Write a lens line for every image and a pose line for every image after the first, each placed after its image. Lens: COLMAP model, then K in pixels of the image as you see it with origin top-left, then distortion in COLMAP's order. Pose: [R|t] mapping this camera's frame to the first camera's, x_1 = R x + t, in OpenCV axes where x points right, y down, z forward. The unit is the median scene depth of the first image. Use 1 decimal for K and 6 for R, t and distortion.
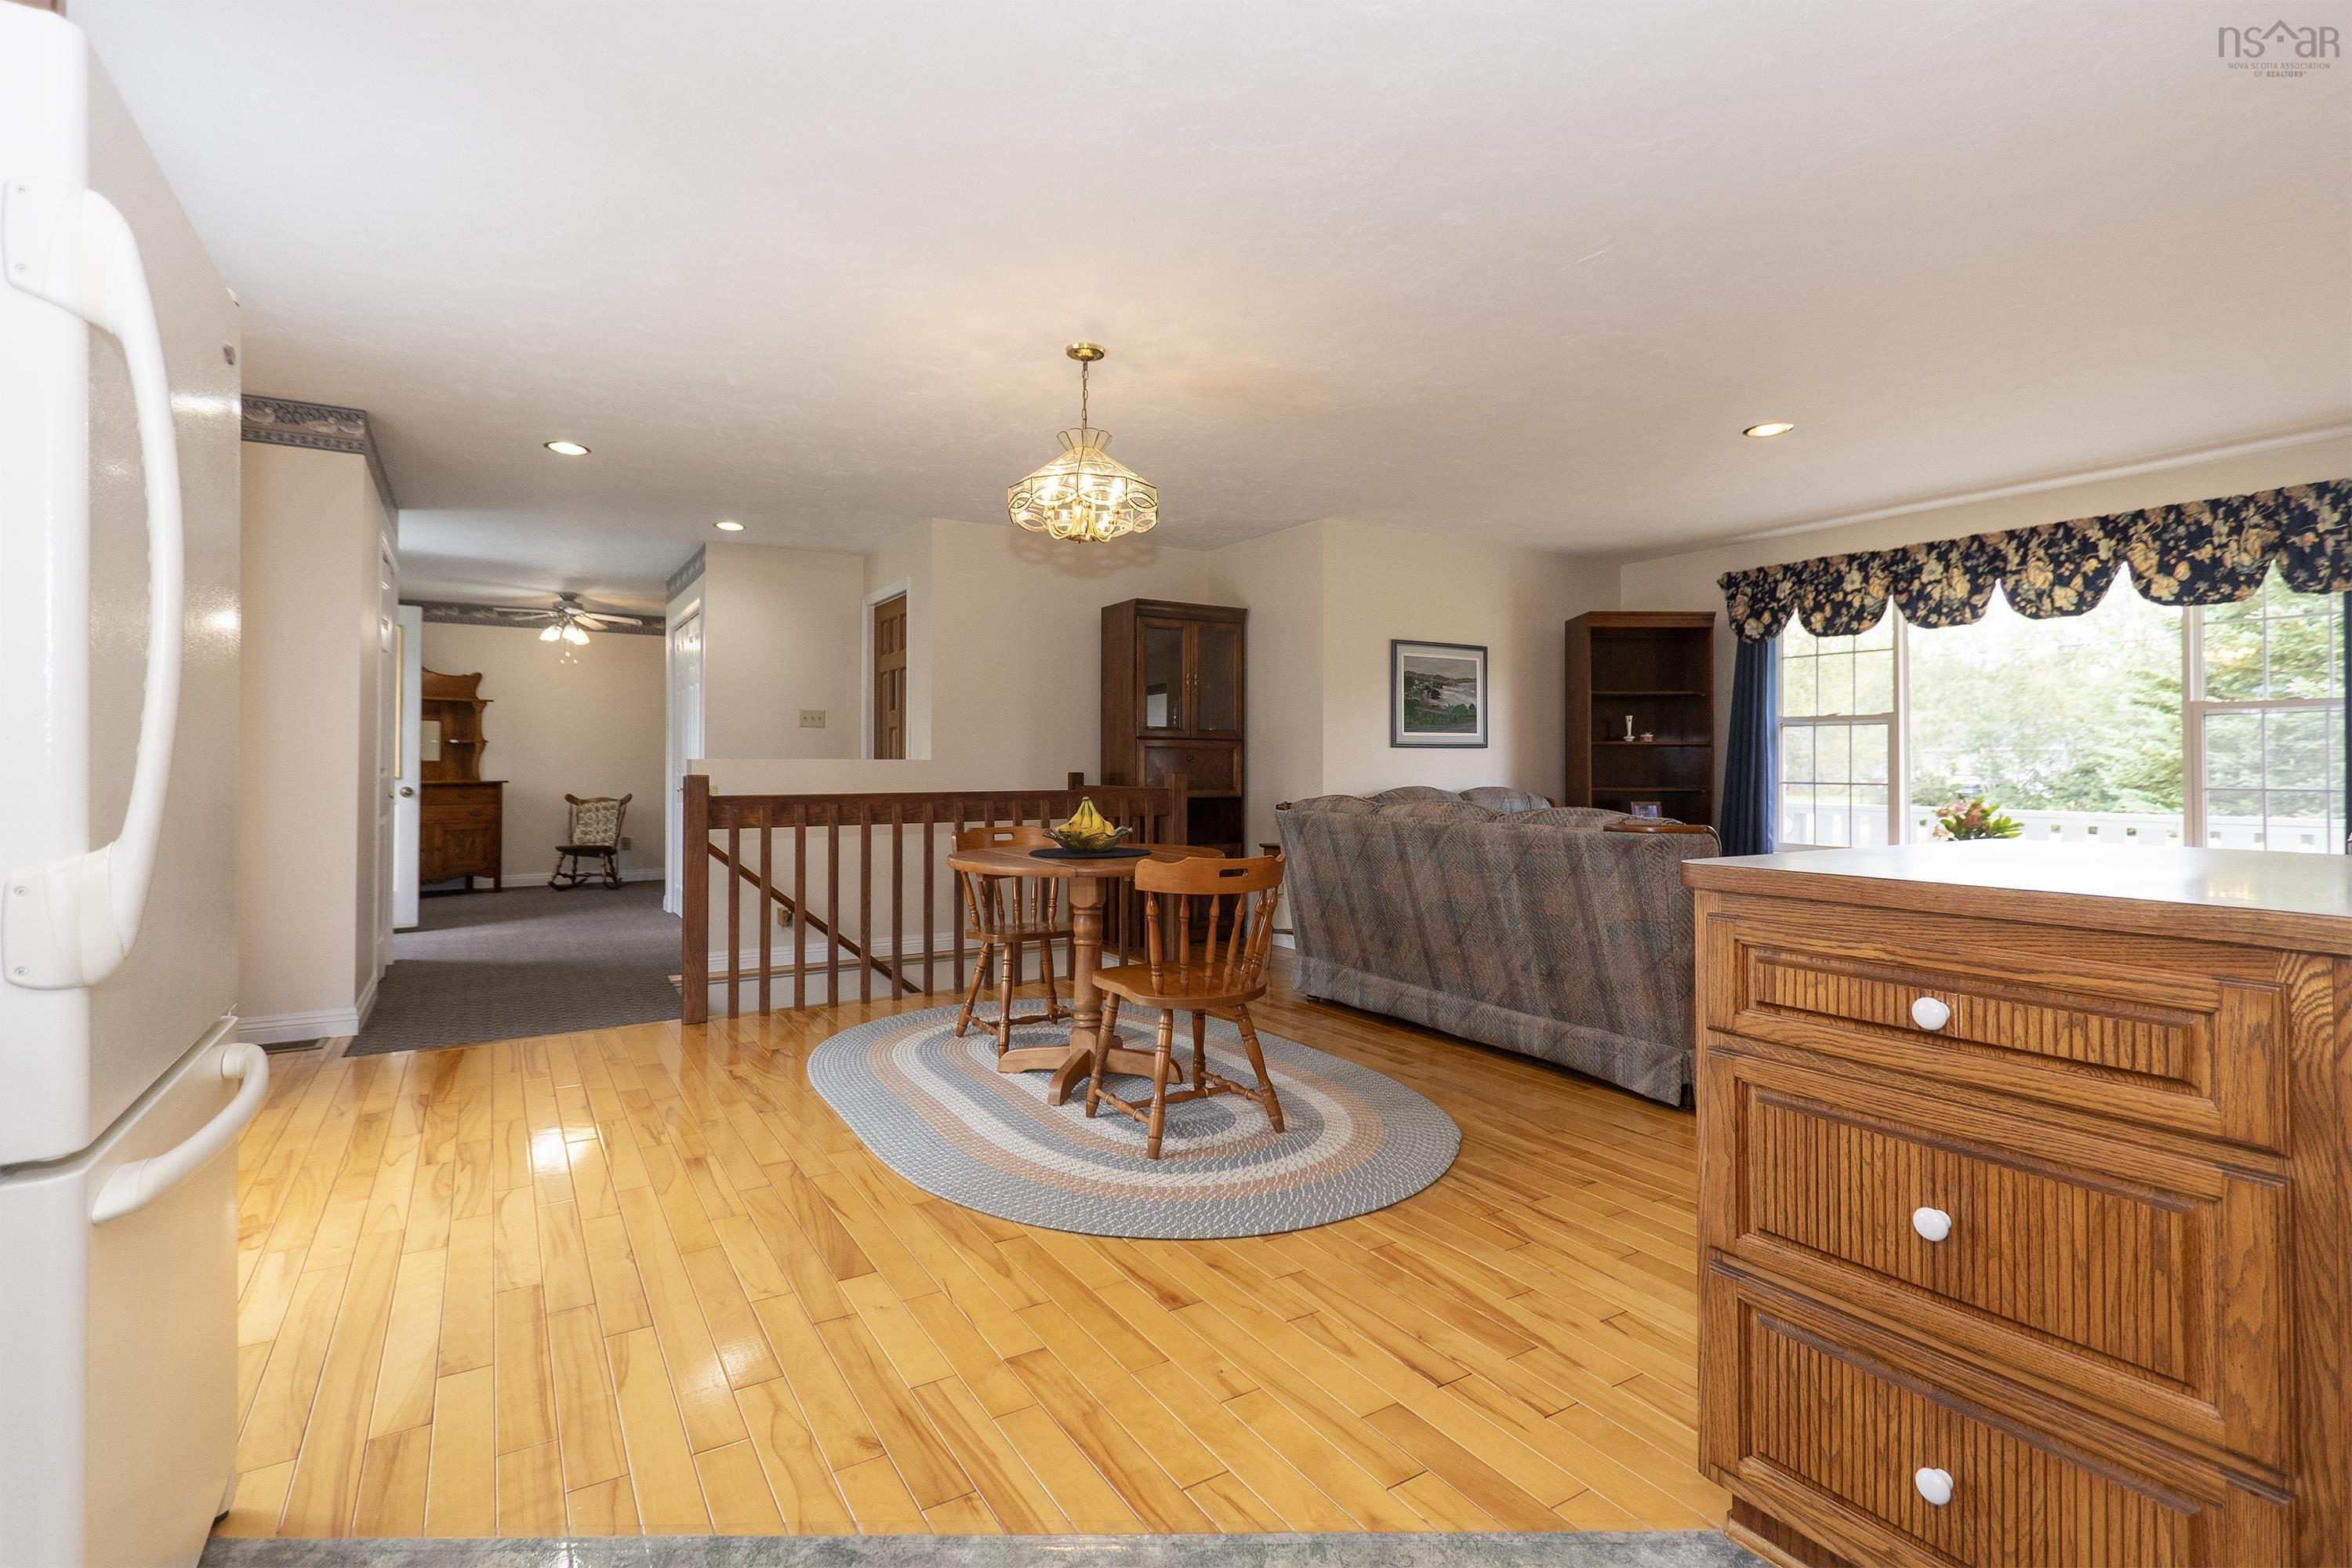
lens RADIAL K [[1085.1, 0, 1180.5], [0, 1085.1, 761.3], [0, 0, 1]] dist [0.001367, -0.002400]
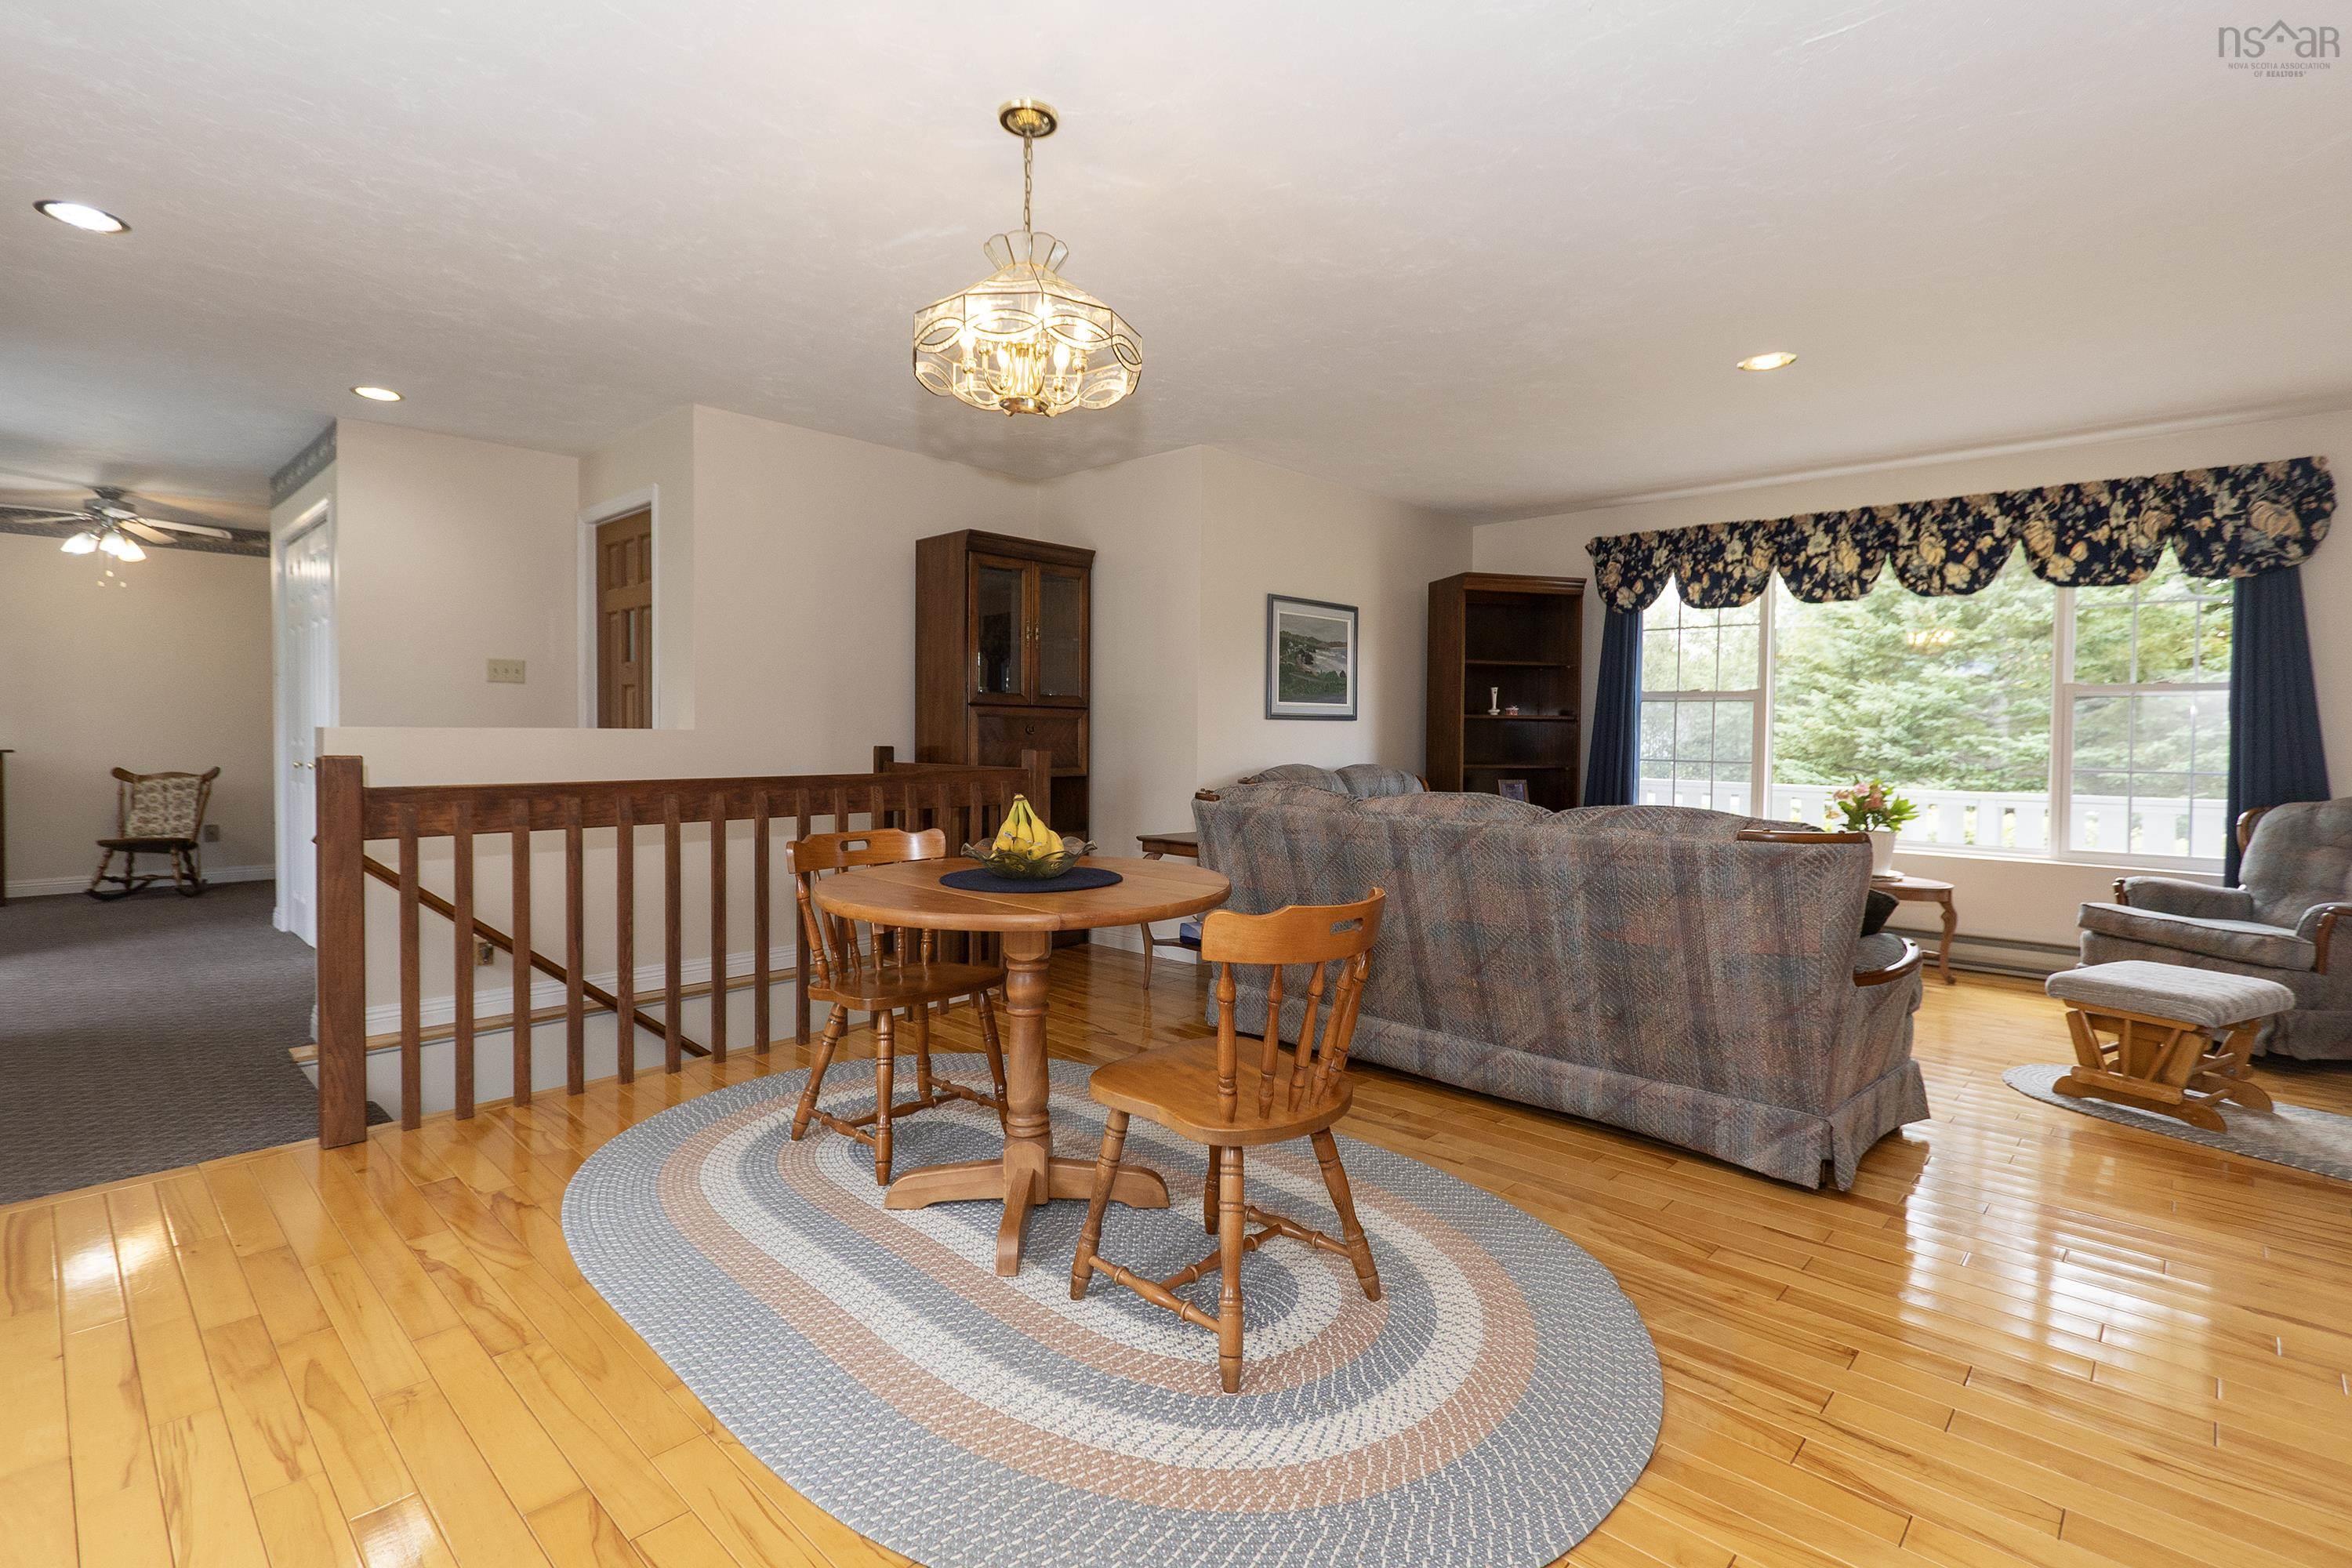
lens RADIAL K [[1085.1, 0, 1176.8], [0, 1085.1, 764.2], [0, 0, 1]] dist [0.001367, -0.002400]
pose [[0.967707, 0.000520, 0.252079, -0.104633], [-0.009285, 0.999393, 0.033582, -0.006104], [-0.251908, -0.034839, 0.967124, 0.207728]]
